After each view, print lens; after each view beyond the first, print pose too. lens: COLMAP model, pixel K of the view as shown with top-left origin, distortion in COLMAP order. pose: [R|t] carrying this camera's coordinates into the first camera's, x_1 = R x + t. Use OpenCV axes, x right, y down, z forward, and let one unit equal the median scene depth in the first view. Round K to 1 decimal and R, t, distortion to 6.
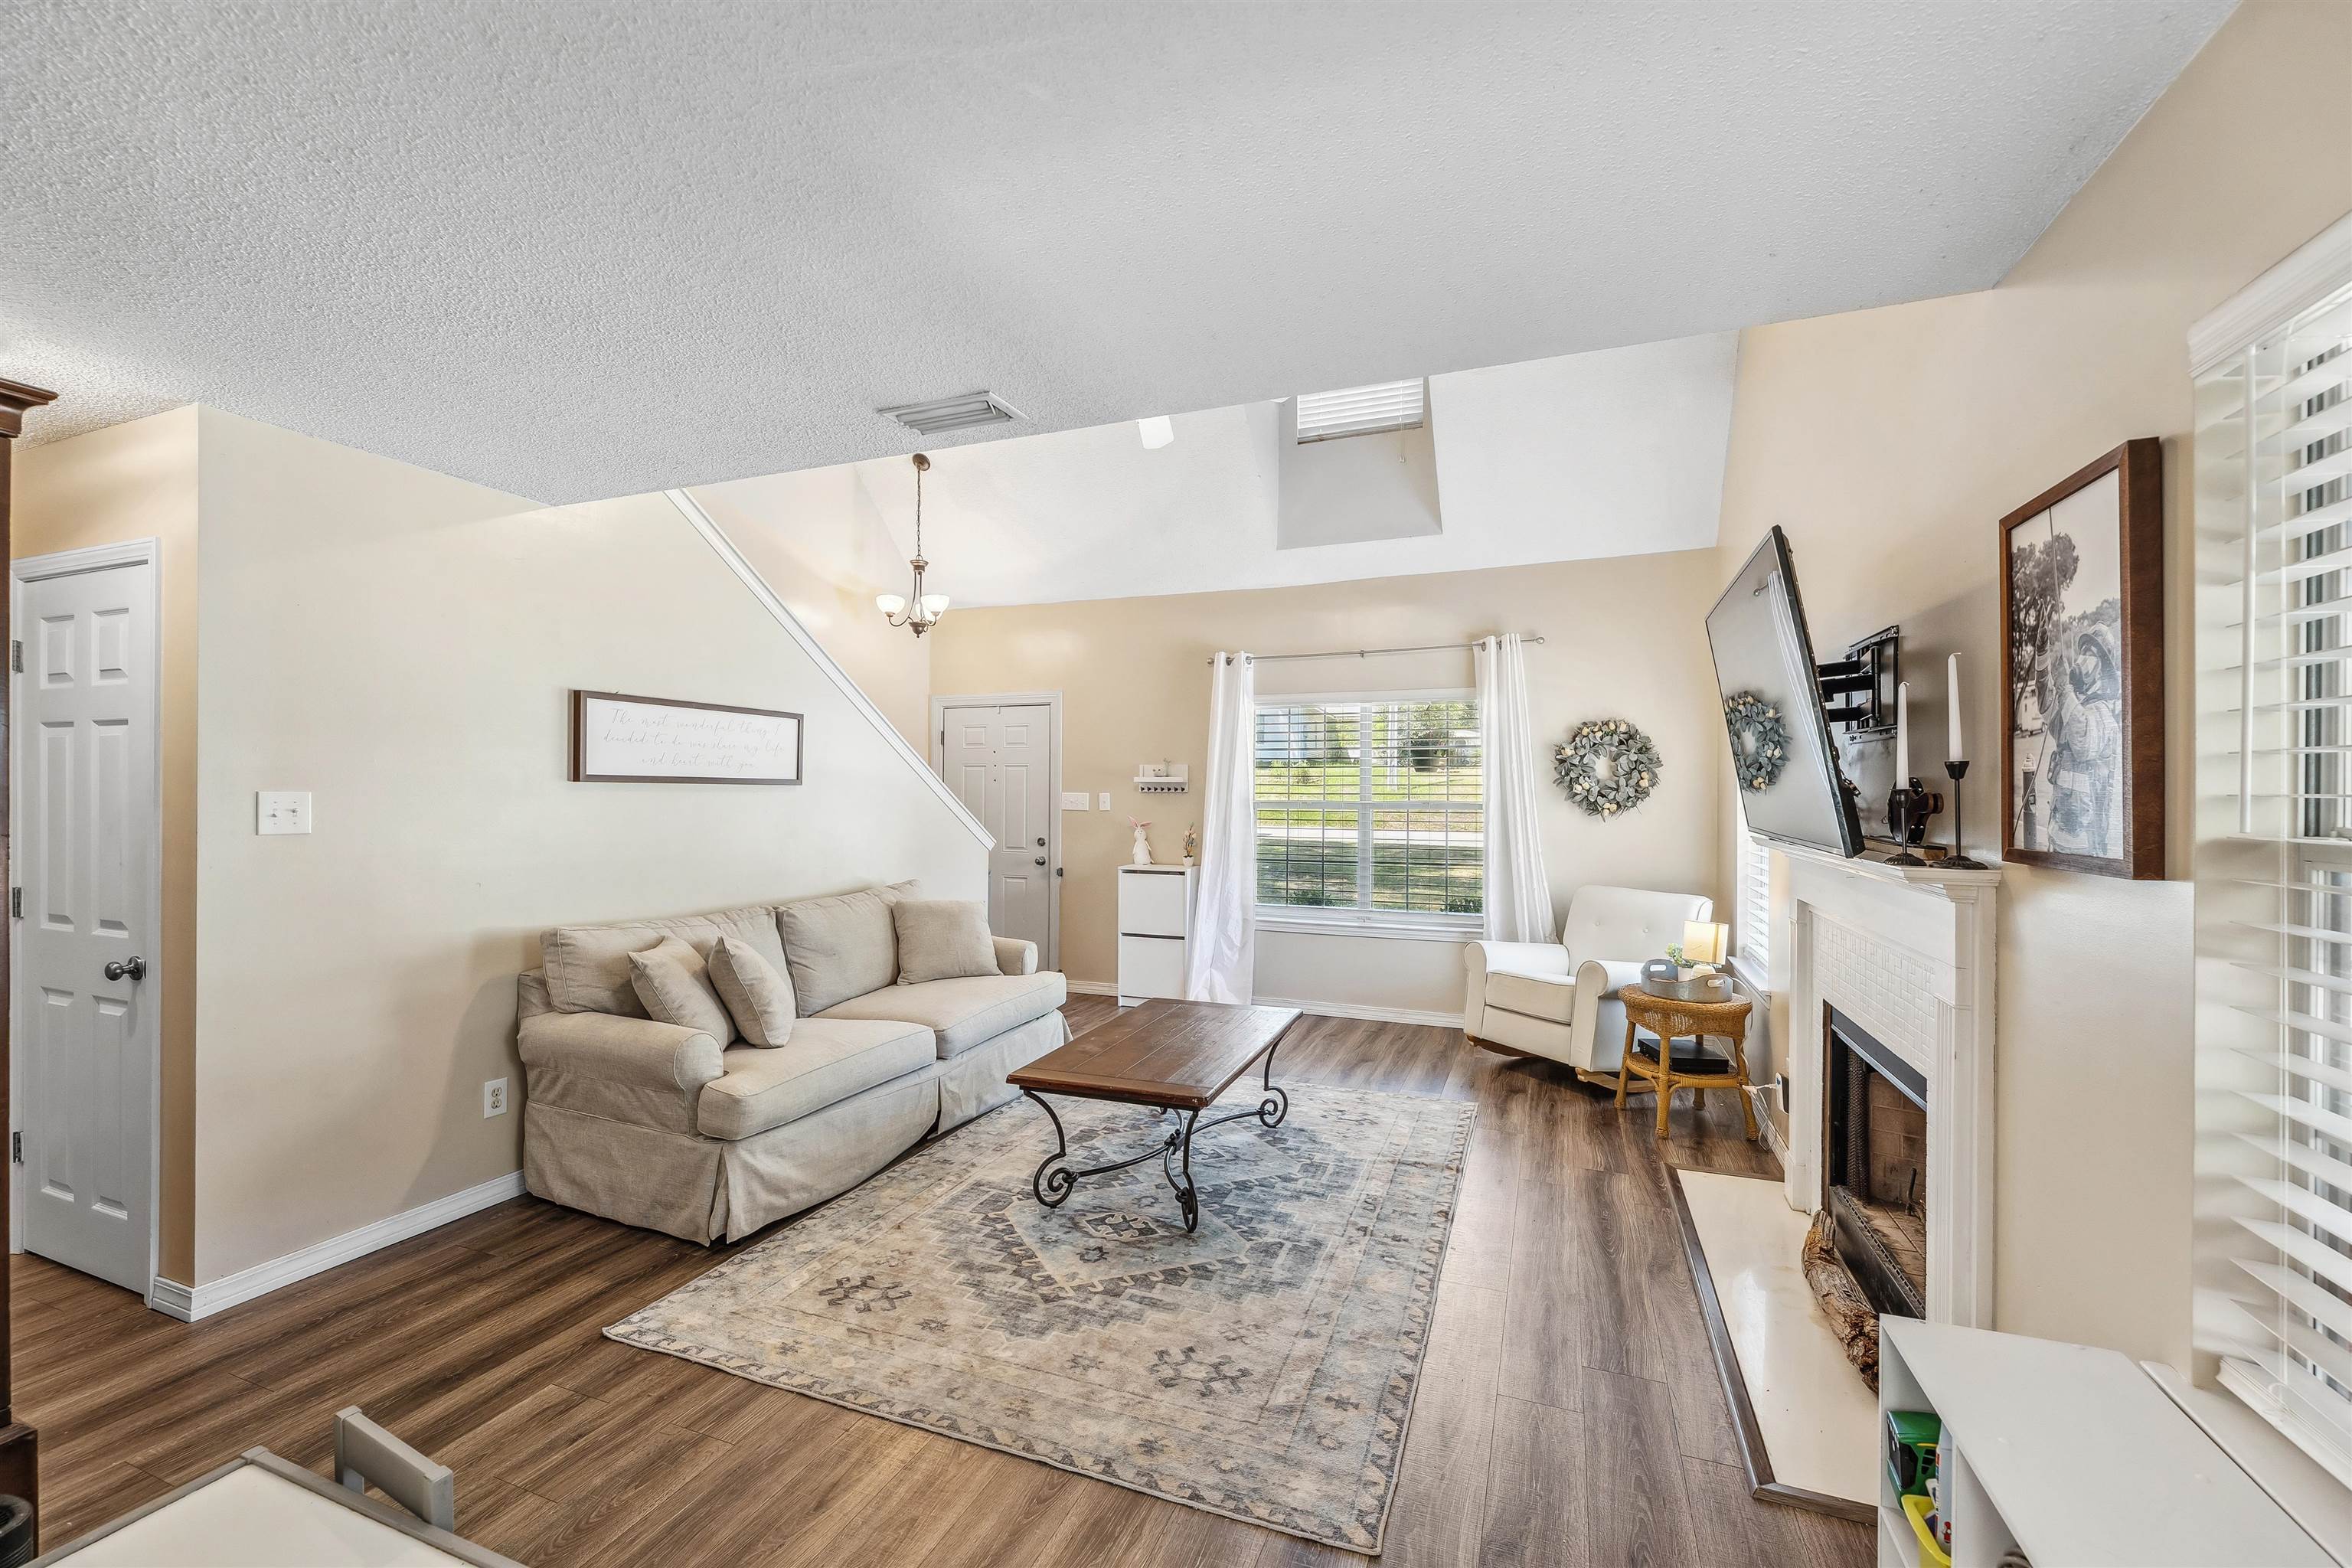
lens RADIAL K [[979.1, 0, 1176.0], [0, 979.1, 784.0], [0, 0, 1]] dist [0.000398, 0.000091]
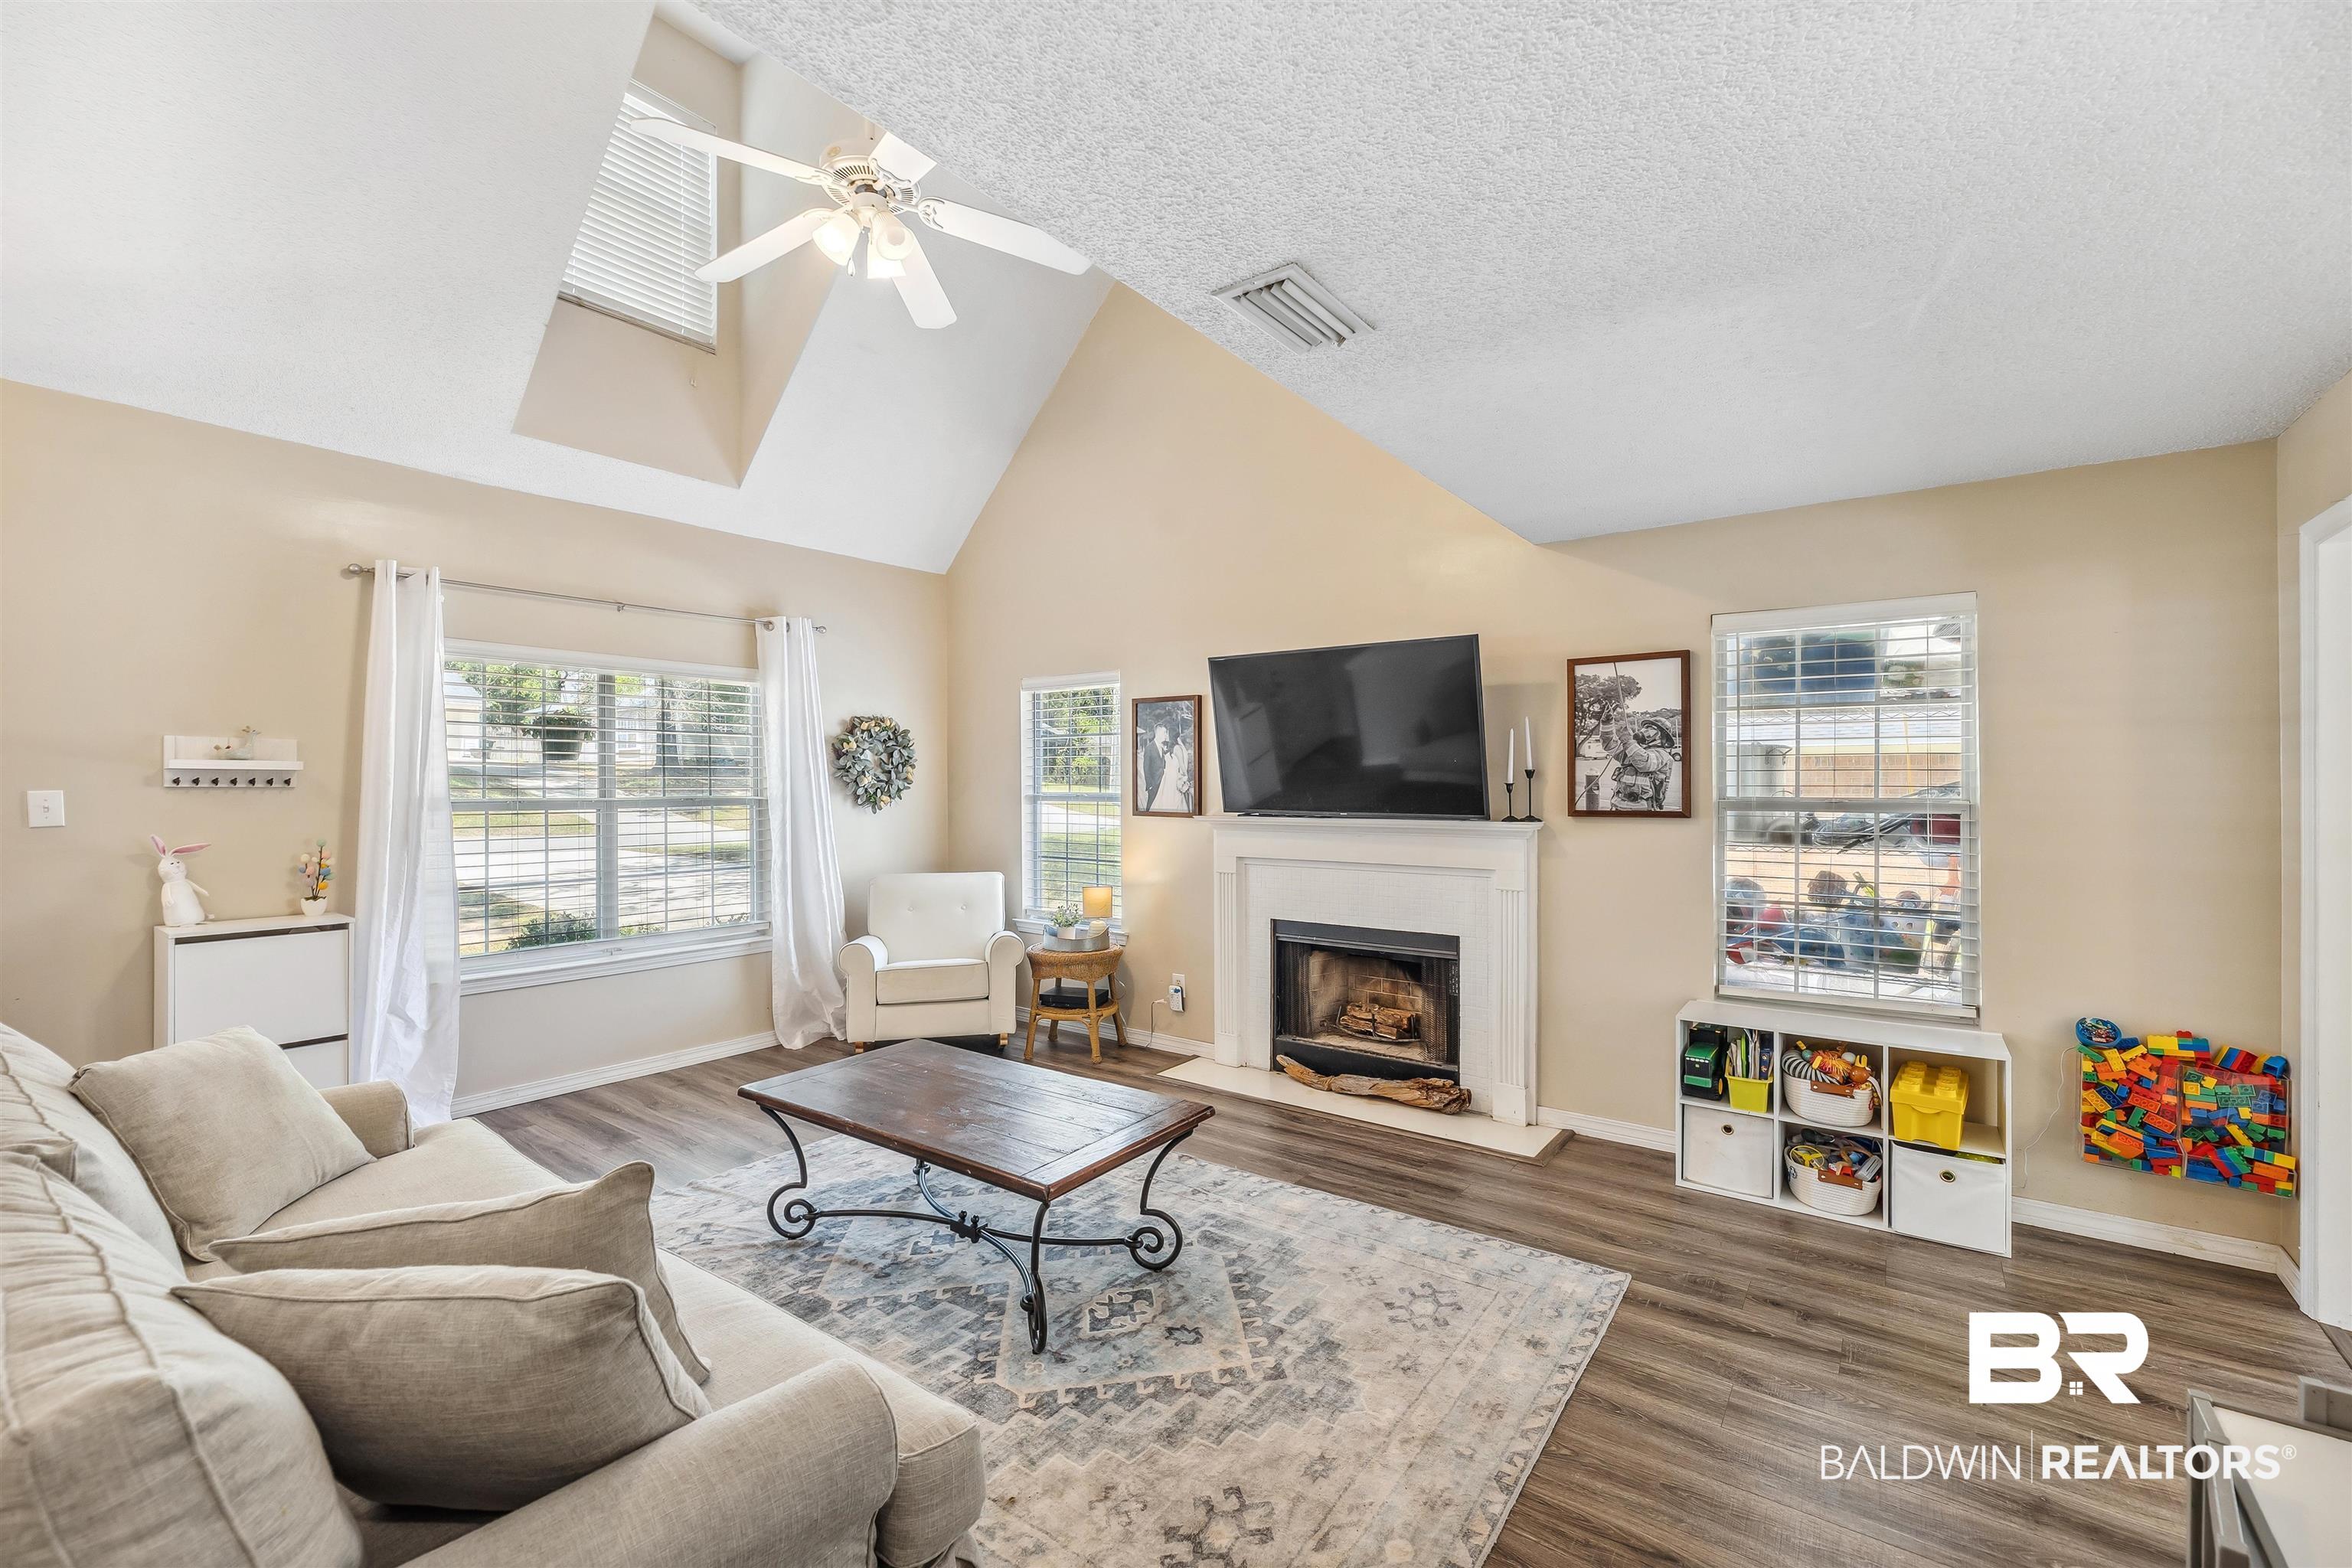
lens RADIAL K [[959.4, 0, 1176.0], [0, 959.4, 784.0], [0, 0, 1]] dist [-0.011547, 0.000037]
pose [[0.258357, -0.001625, 0.966048, -0.816523], [-0.006119, 0.999976, 0.003318, 0.002623], [-0.966030, -0.006769, 0.258340, 0.738045]]
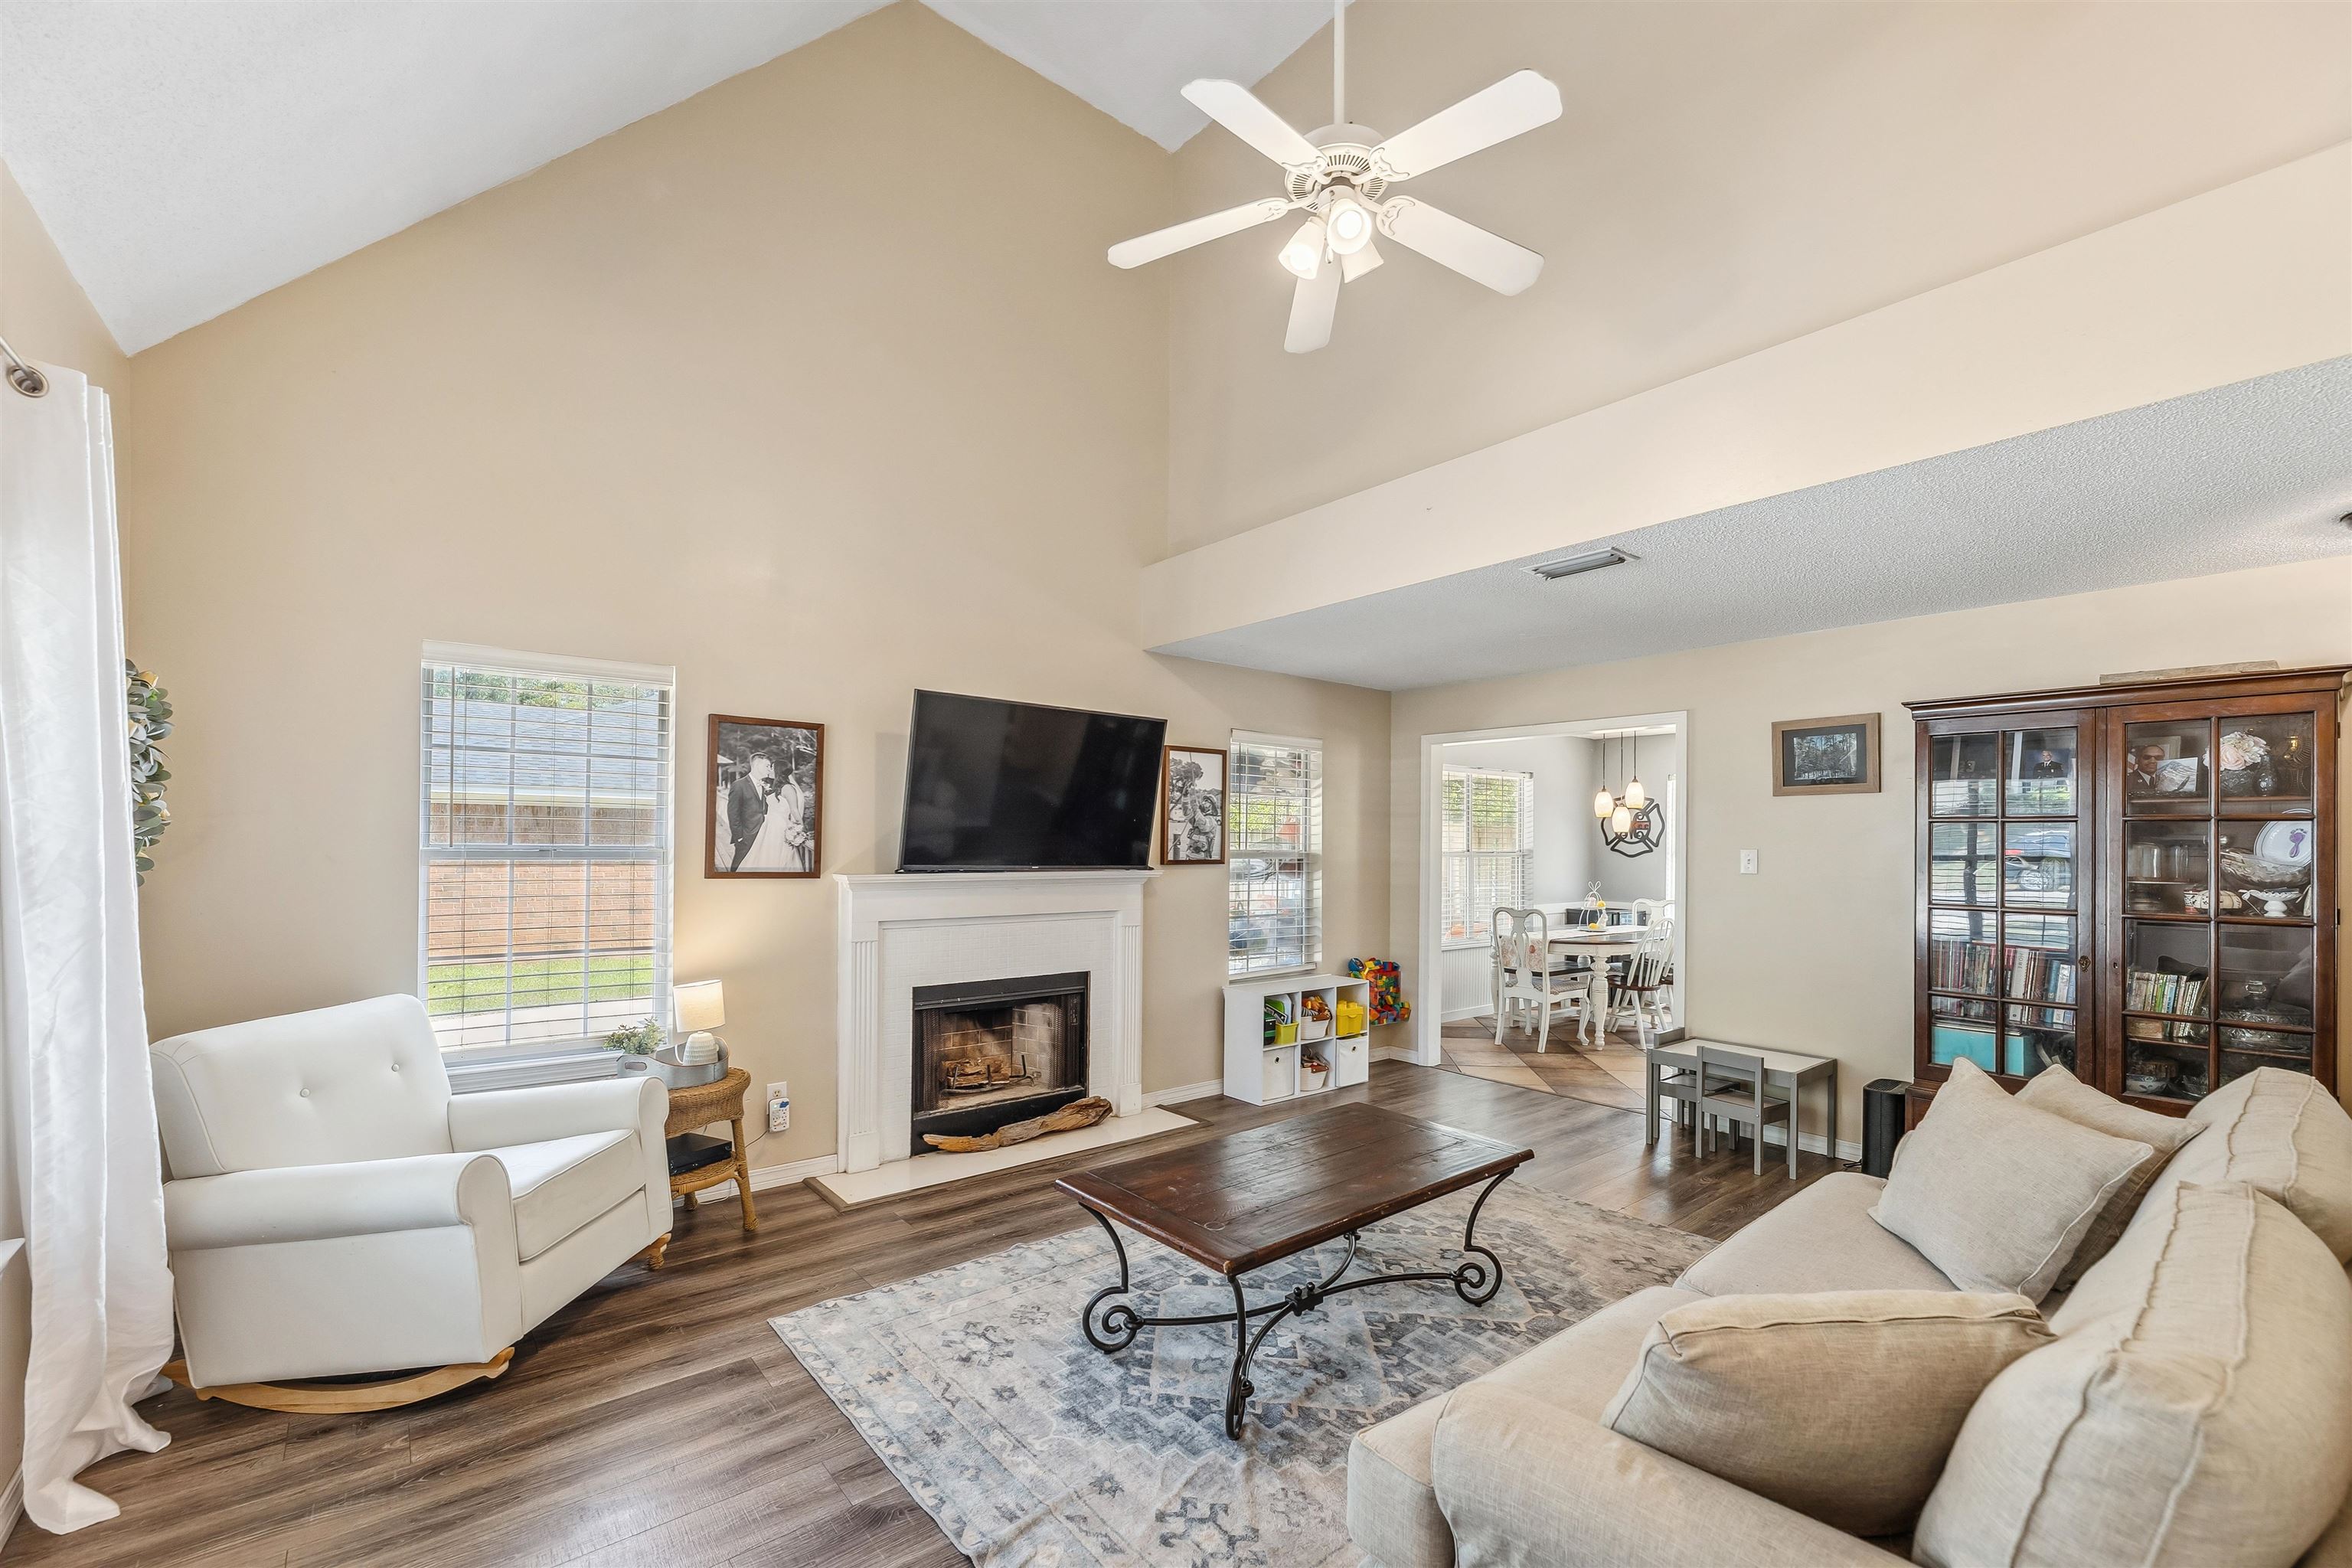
lens RADIAL K [[987.4, 0, 1178.1], [0, 987.4, 845.9], [0, 0, 1]] dist [-0.000770, -0.000033]
pose [[-0.876973, -0.013754, 0.480343, -0.324039], [-0.016690, 0.999859, -0.001842, 0.015503], [-0.480250, -0.009632, -0.877079, 1.997180]]
